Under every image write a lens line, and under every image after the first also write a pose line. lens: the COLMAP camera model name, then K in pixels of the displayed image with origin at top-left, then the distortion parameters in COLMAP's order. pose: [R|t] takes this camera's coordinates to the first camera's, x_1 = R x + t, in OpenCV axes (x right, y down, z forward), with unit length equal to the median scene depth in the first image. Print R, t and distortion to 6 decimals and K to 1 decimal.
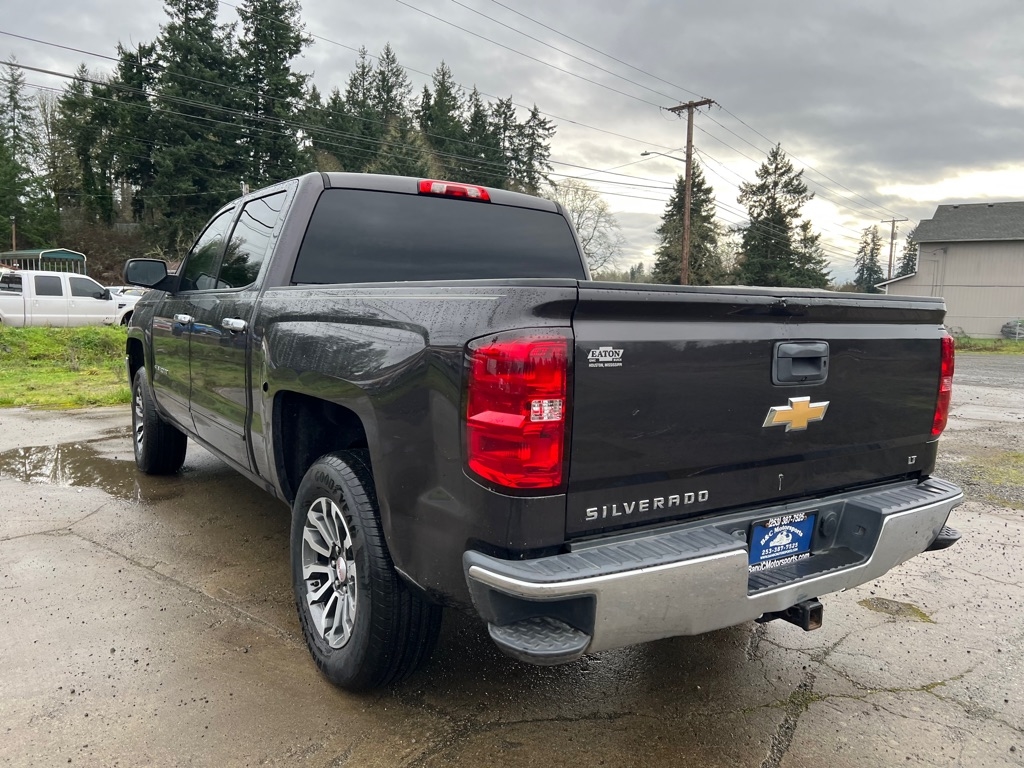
lens RADIAL K [[763.9, 0, 518.0], [0, 763.9, 385.7], [0, 0, 1]] dist [0.057886, -0.066705]
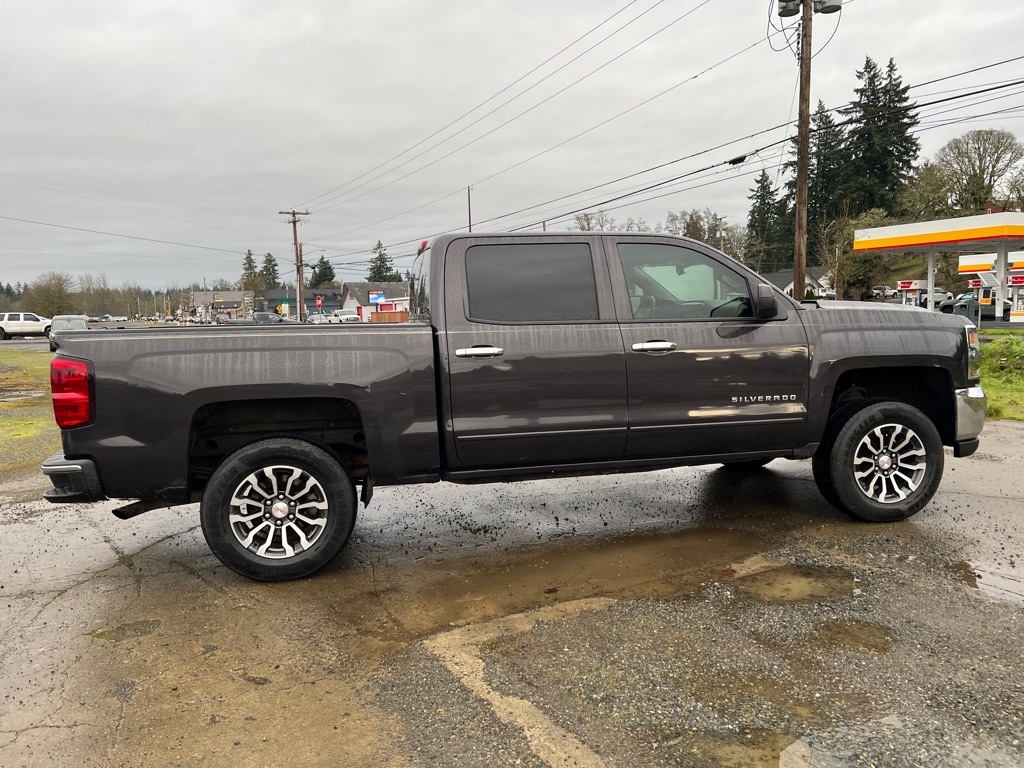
lens RADIAL K [[763.9, 0, 513.9], [0, 763.9, 379.0], [0, 0, 1]] dist [0.057886, -0.066705]
pose [[-0.383081, 0.064496, -0.921460, 0.043554], [-0.080229, 0.991467, 0.102750, -0.006766], [0.920224, 0.113289, -0.374638, 0.065232]]
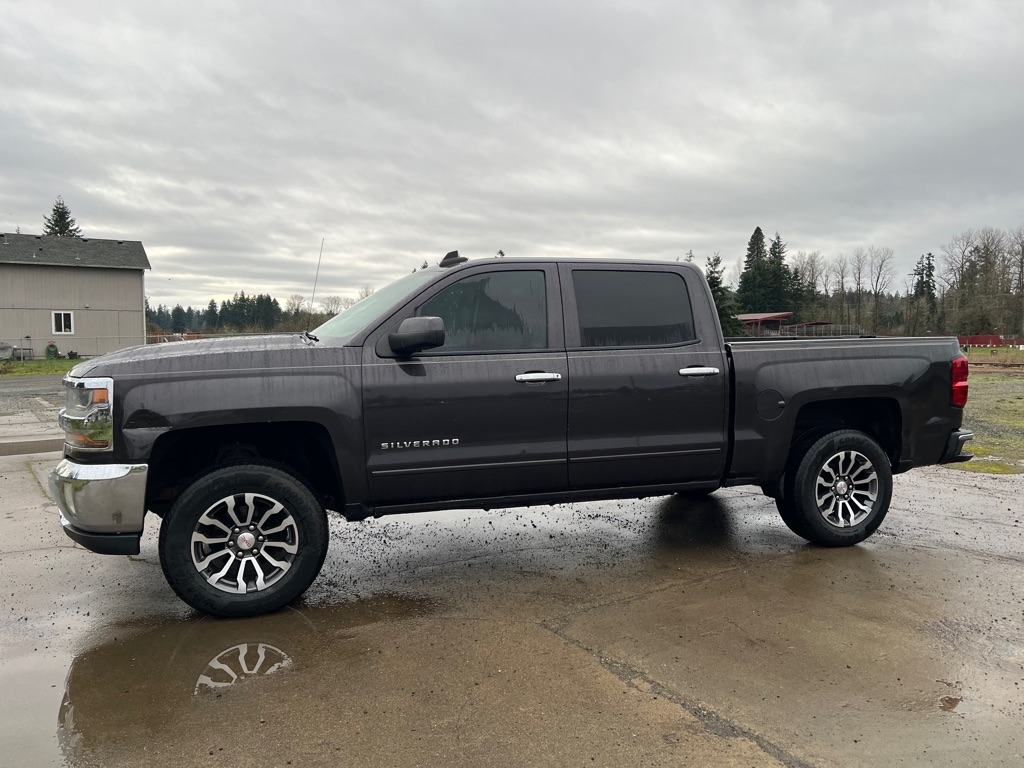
lens RADIAL K [[763.9, 0, 517.5], [0, 763.9, 392.3], [0, 0, 1]] dist [0.057886, -0.066705]
pose [[0.259852, -0.104859, 0.959938, -0.061717], [0.116983, 0.990184, 0.076496, -0.006521], [-0.958536, 0.092419, 0.269568, 0.033602]]
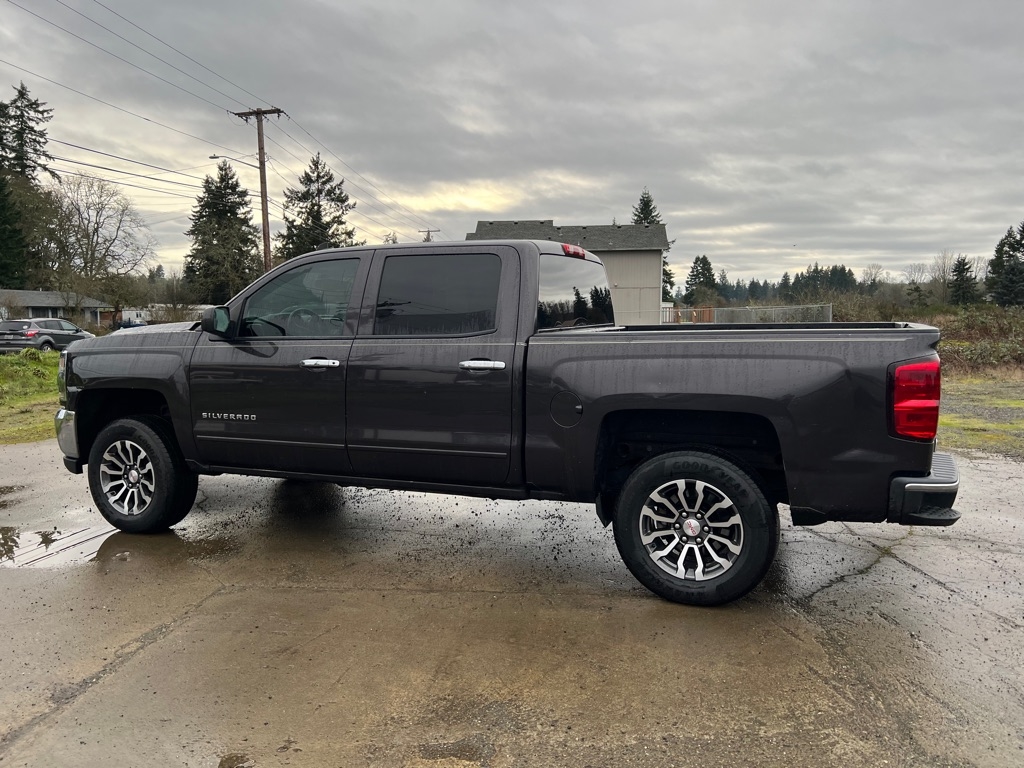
lens RADIAL K [[763.9, 0, 528.8], [0, 763.9, 353.3], [0, 0, 1]] dist [0.057886, -0.066705]
pose [[0.825233, -0.069188, 0.560539, -0.034712], [0.094049, 0.995445, -0.015591, -0.002571], [-0.556907, 0.065584, 0.827982, -0.001404]]
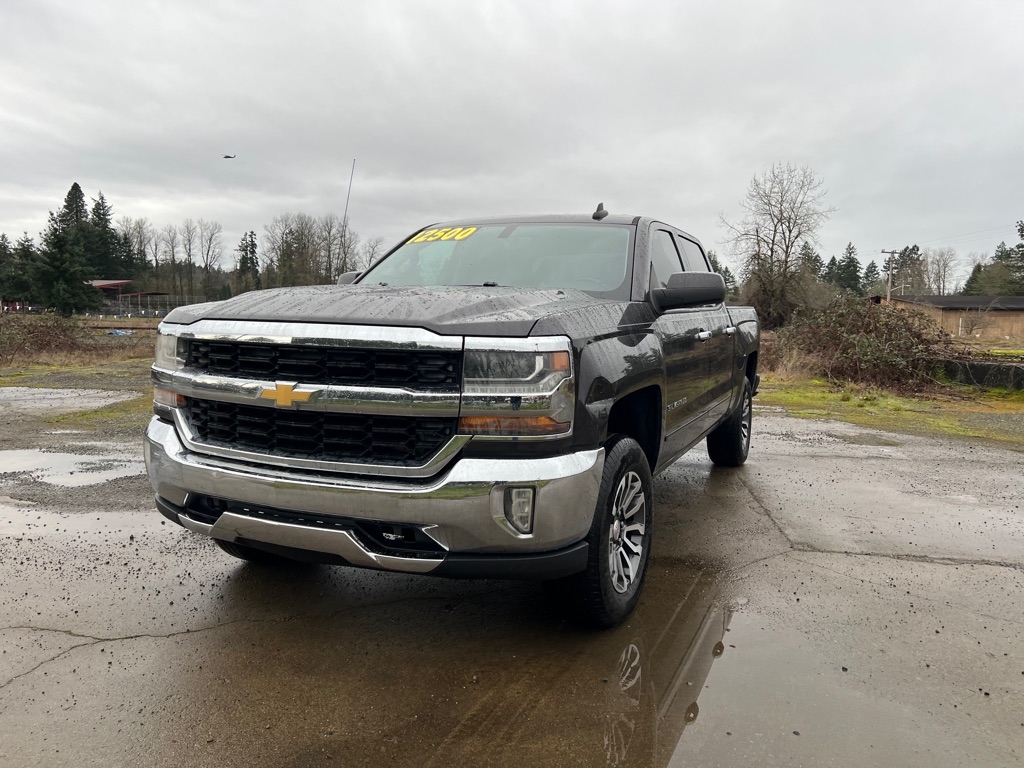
lens RADIAL K [[763.9, 0, 523.0], [0, 763.9, 392.7], [0, 0, 1]] dist [0.057886, -0.066705]
pose [[-0.533001, -0.129990, 0.836069, -0.052899], [0.057038, 0.980360, 0.188786, -0.009889], [-0.844190, 0.148311, -0.515119, 0.078235]]
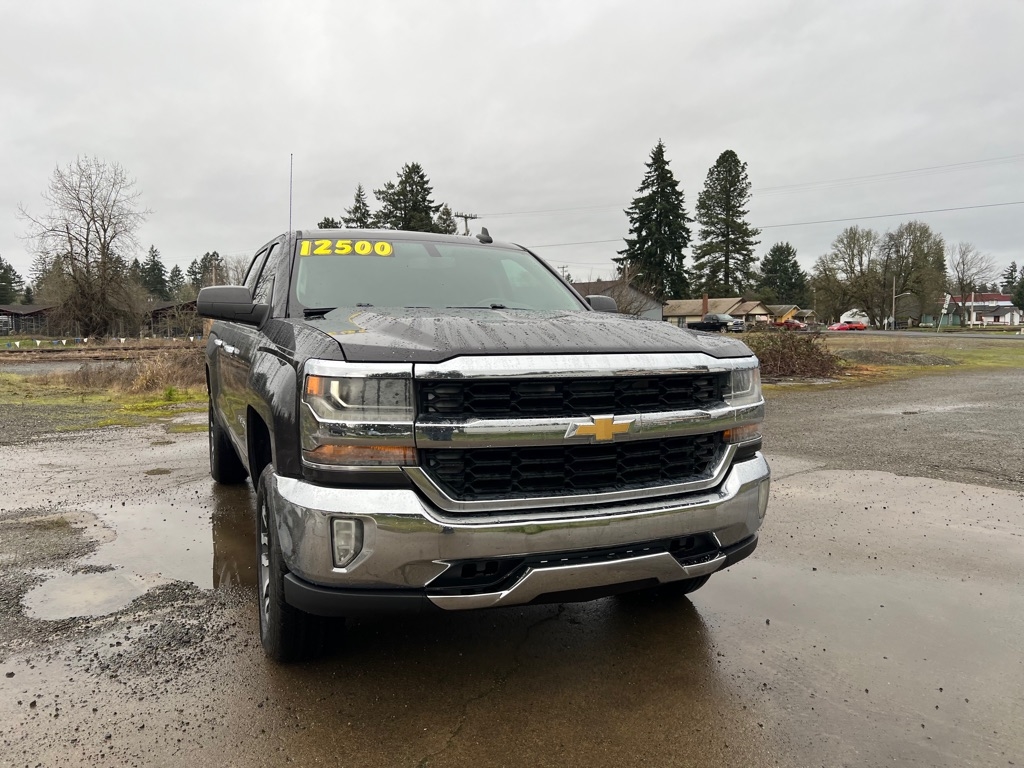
lens RADIAL K [[763.9, 0, 510.0], [0, 763.9, 394.6], [0, 0, 1]] dist [0.057886, -0.066705]
pose [[-0.983476, -0.049964, 0.174008, -0.026559], [-0.013340, 0.978549, 0.205580, -0.011679], [-0.180547, 0.199862, -0.963046, 0.097224]]
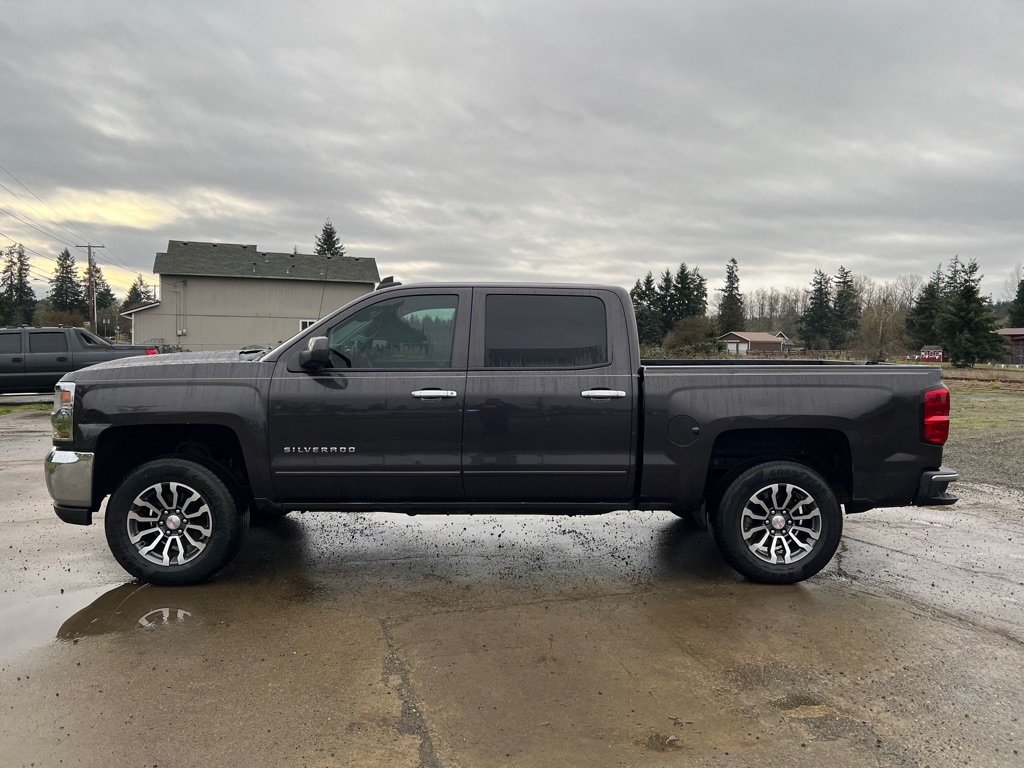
lens RADIAL K [[763.9, 0, 523.1], [0, 763.9, 377.5], [0, 0, 1]] dist [0.057886, -0.066705]
pose [[0.525968, -0.061369, 0.848287, -0.056609], [0.095083, 0.995384, 0.013056, -0.005001], [-0.845173, 0.073790, 0.529375, 0.014117]]
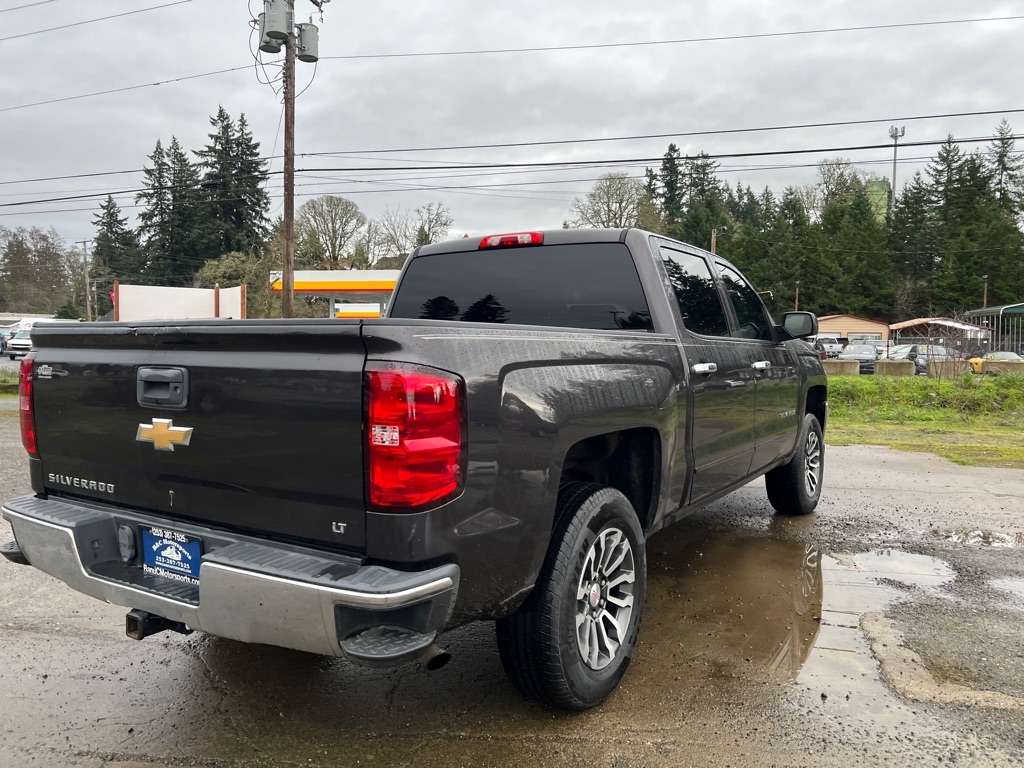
lens RADIAL K [[763.9, 0, 520.8], [0, 763.9, 375.9], [0, 0, 1]] dist [0.057886, -0.066705]
pose [[0.406690, 0.014963, -0.913444, 0.035153], [-0.092717, 0.995379, -0.024975, -0.001464], [0.908849, 0.094849, 0.406198, 0.022878]]
